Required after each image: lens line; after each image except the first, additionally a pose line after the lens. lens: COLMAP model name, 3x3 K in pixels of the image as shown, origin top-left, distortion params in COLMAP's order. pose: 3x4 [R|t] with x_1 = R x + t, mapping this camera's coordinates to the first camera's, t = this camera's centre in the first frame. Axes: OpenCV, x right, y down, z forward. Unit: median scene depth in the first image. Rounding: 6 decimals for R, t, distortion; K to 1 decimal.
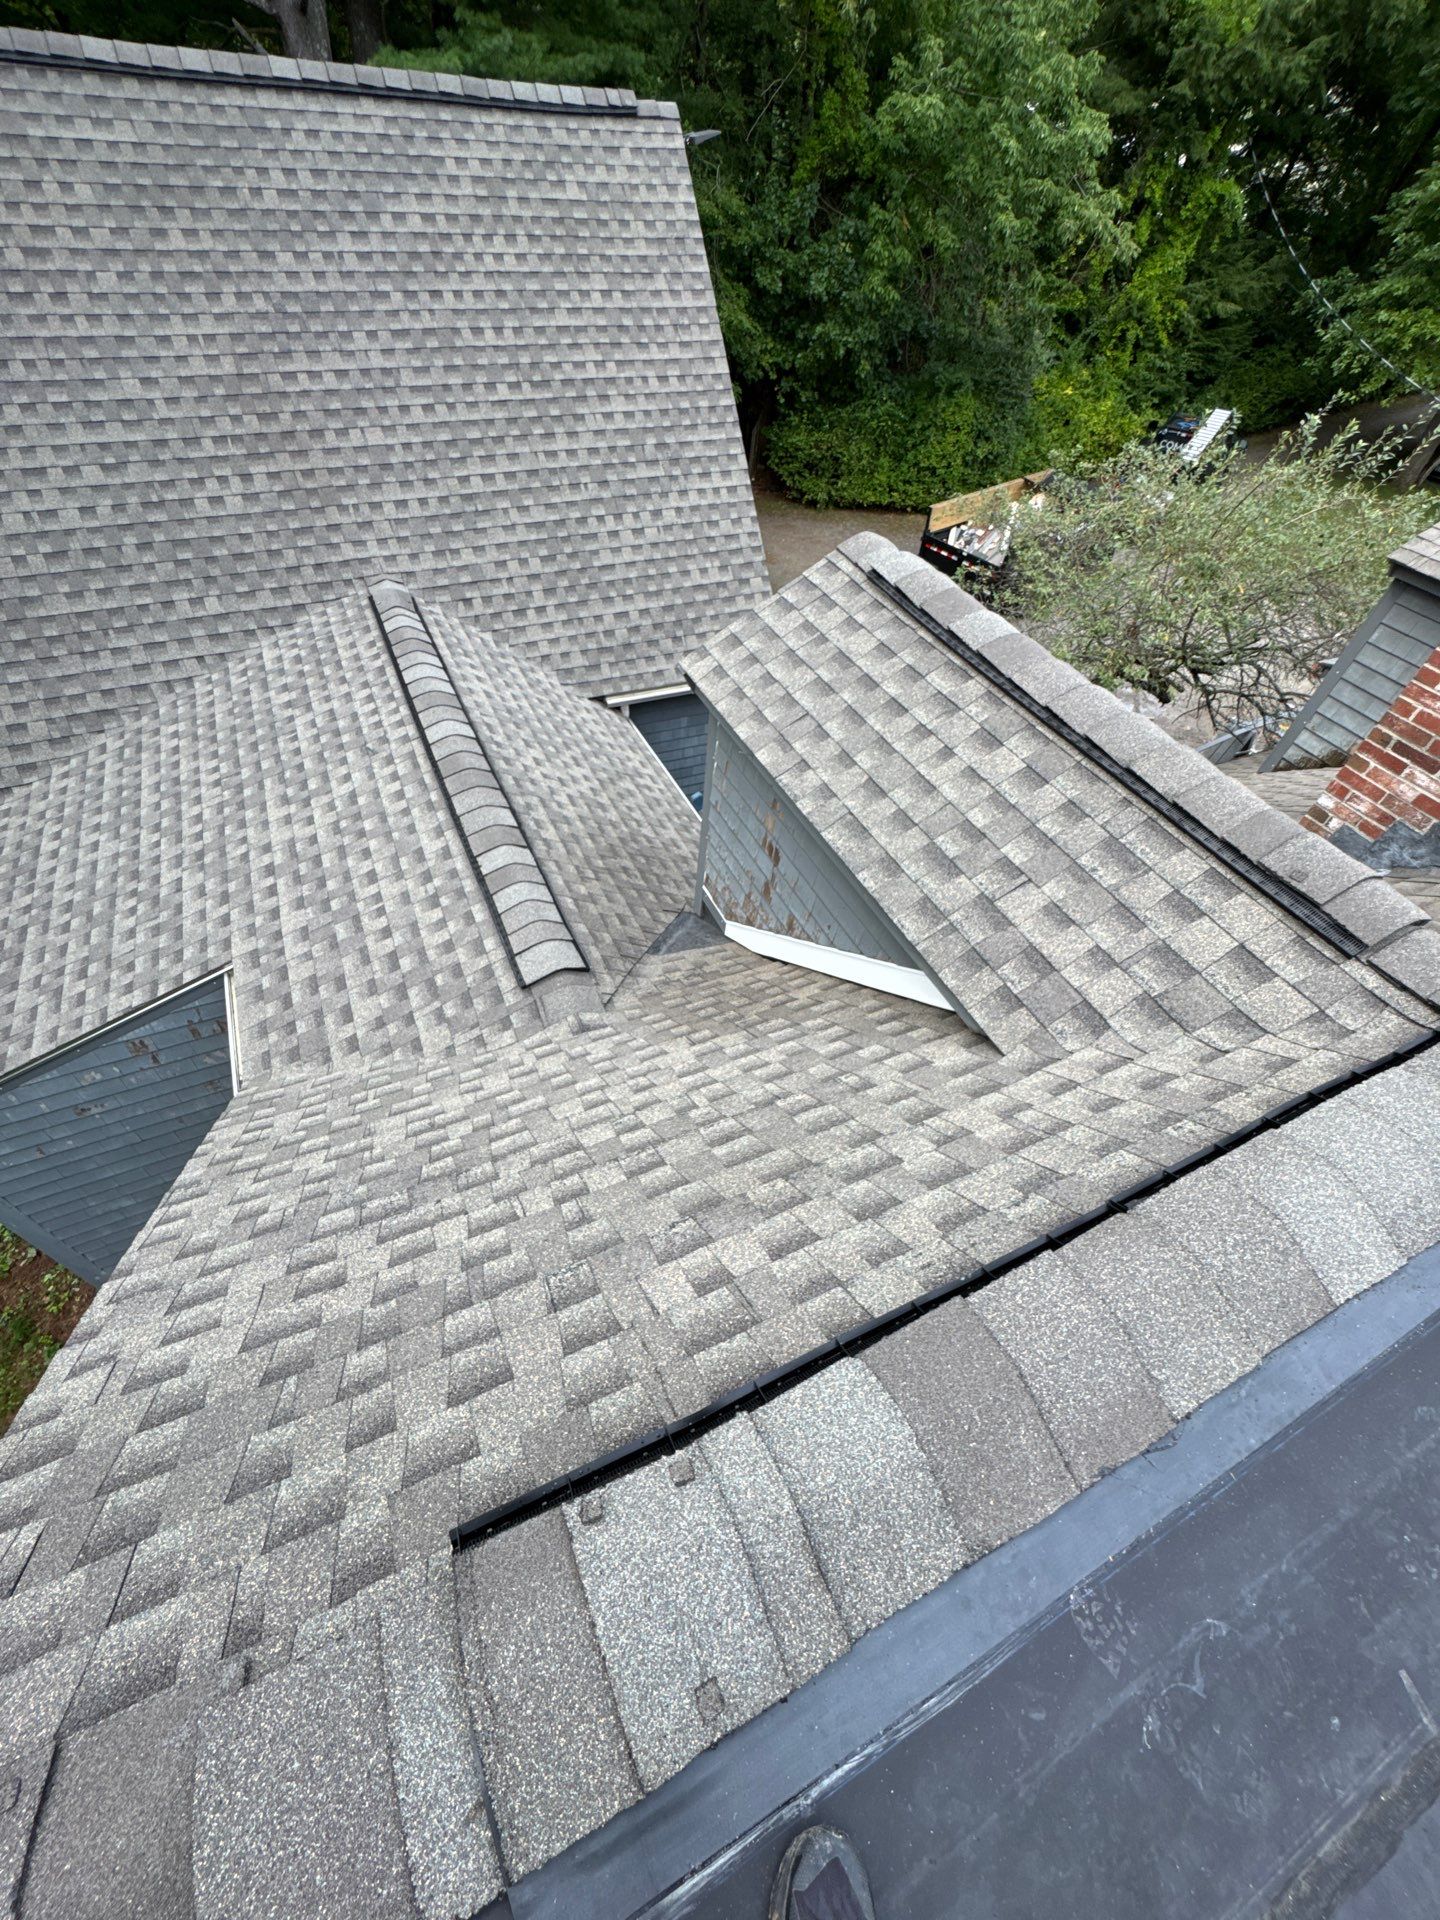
lens RADIAL K [[756.2, 0, 706.9], [0, 756.2, 962.6], [0, 0, 1]] dist [-0.003865, 0.000557]
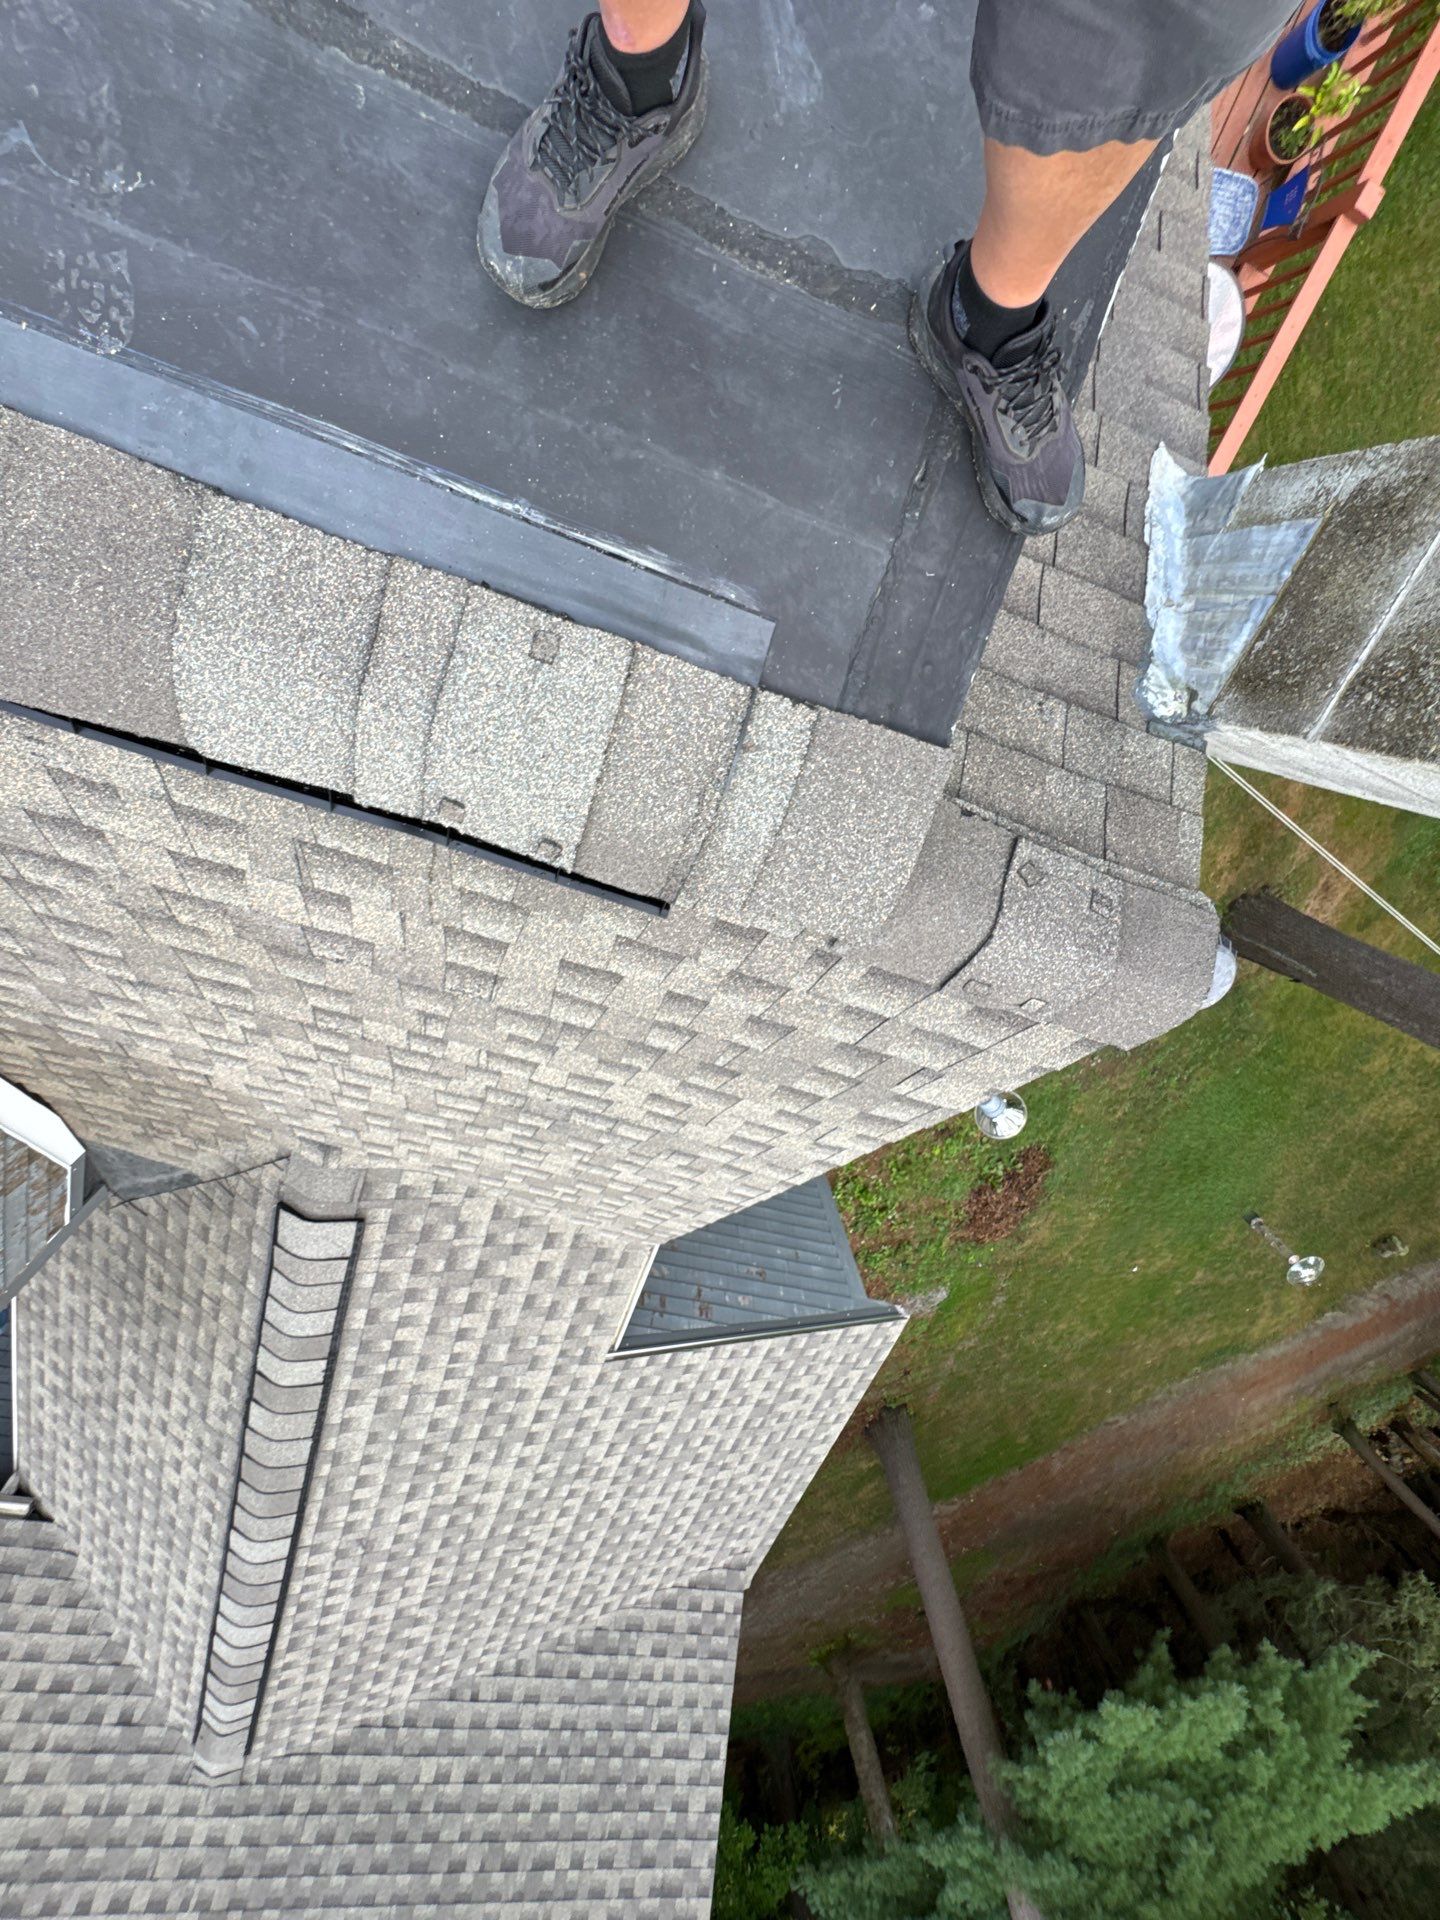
lens RADIAL K [[756.2, 0, 711.4], [0, 756.2, 972.7], [0, 0, 1]] dist [-0.003865, 0.000557]
pose [[-0.701504, -0.576477, -0.419007, 0.002910], [0.420587, -0.809524, 0.409607, 0.048314], [-0.575325, 0.111112, 0.810343, 0.018190]]
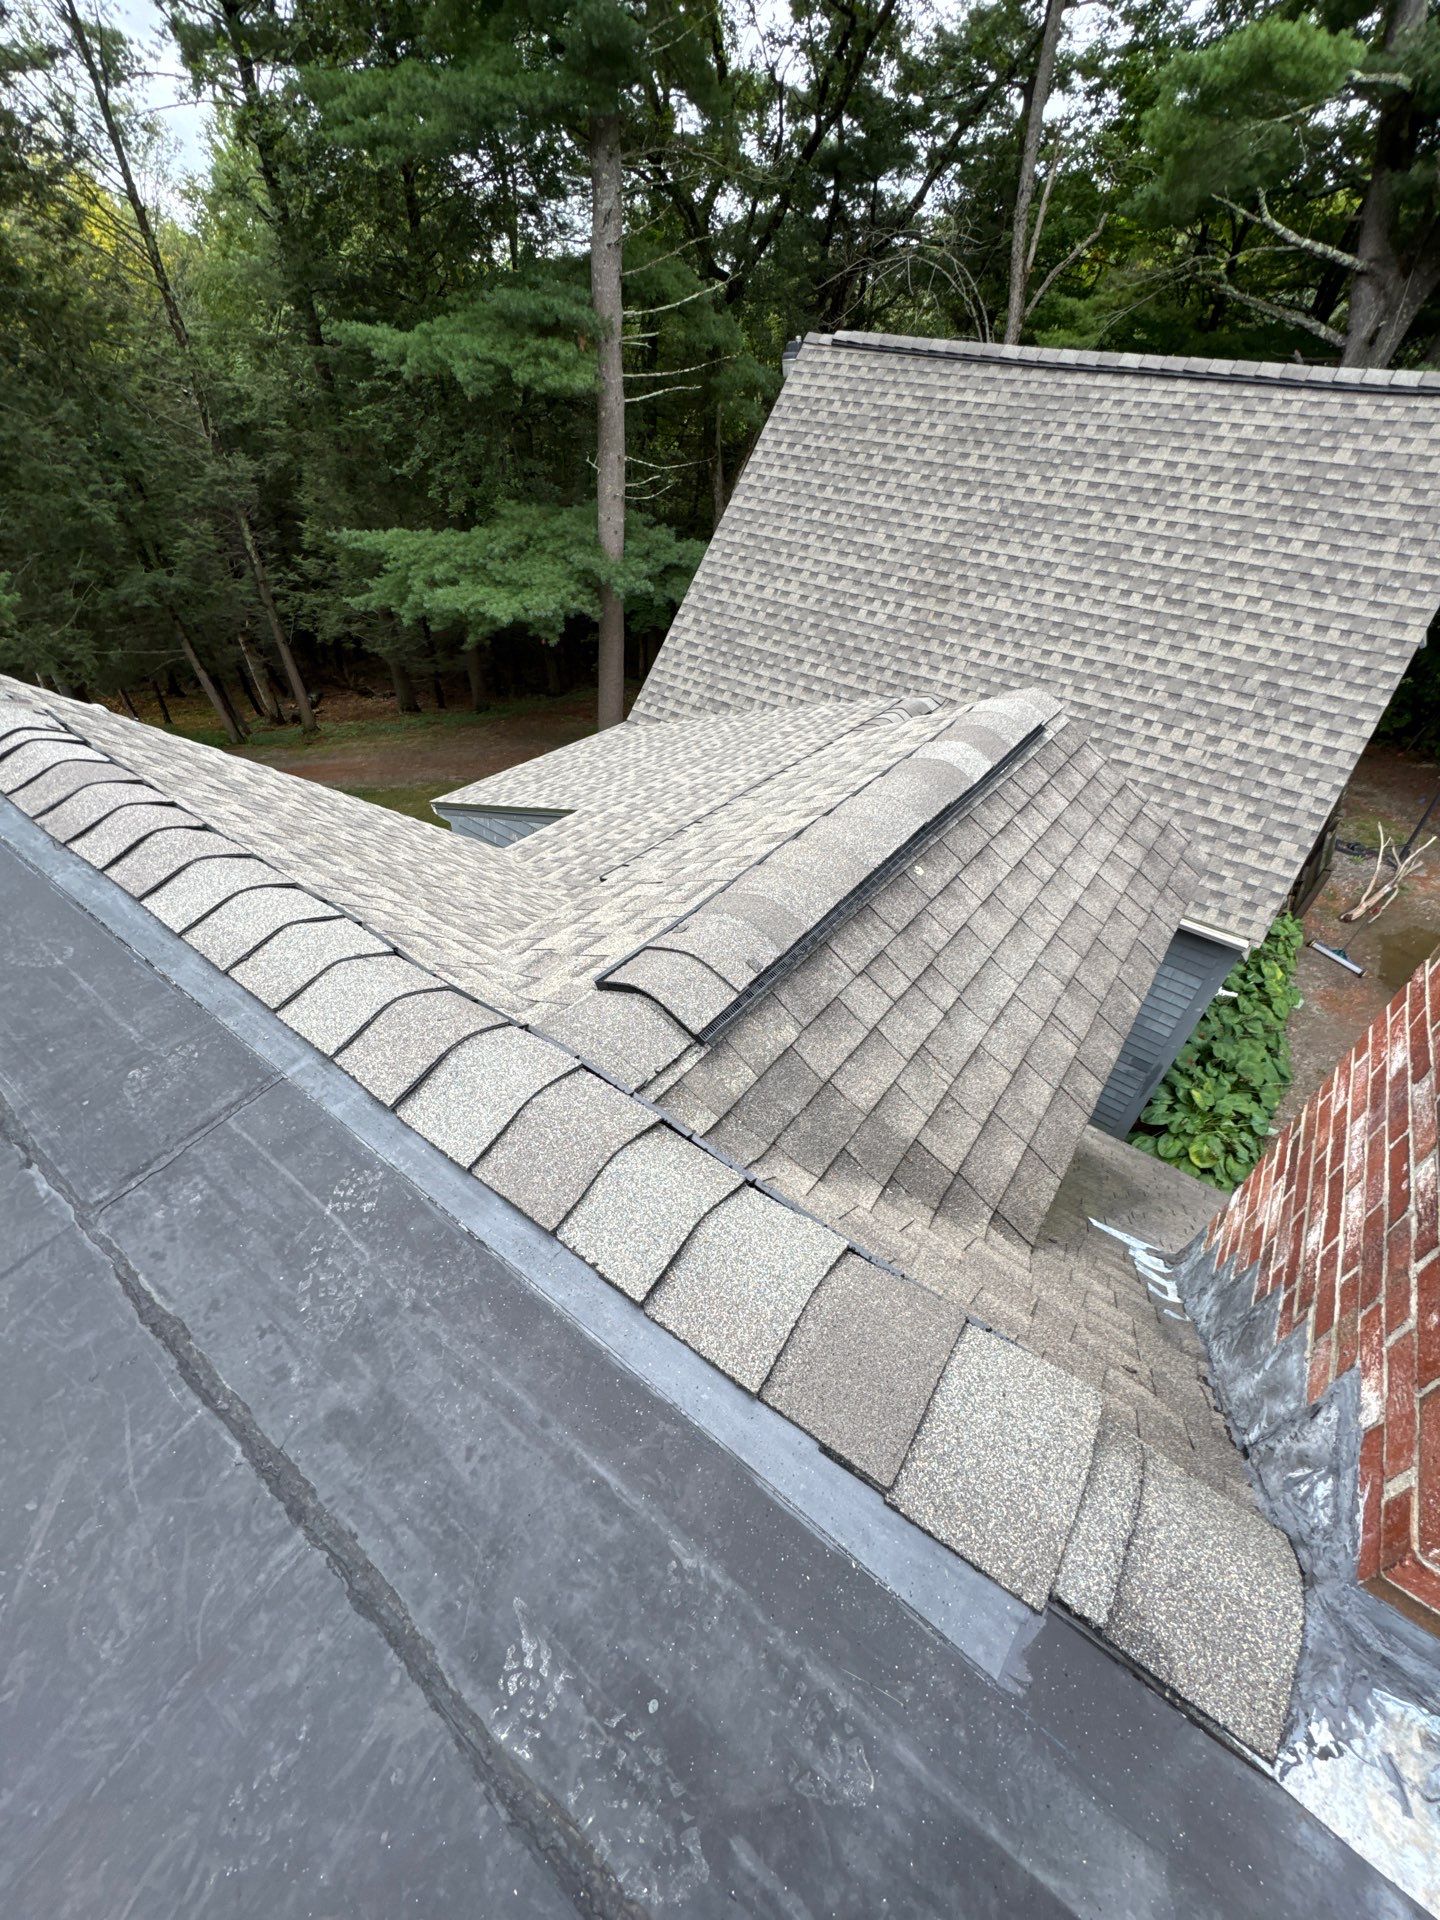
lens RADIAL K [[756.2, 0, 711.9], [0, 756.2, 963.5], [0, 0, 1]] dist [-0.003865, 0.000557]
pose [[0.475869, 0.529642, -0.702160, 0.558744], [-0.670308, 0.735269, 0.100334, -0.078339], [0.569418, 0.422917, 0.704915, 0.118900]]
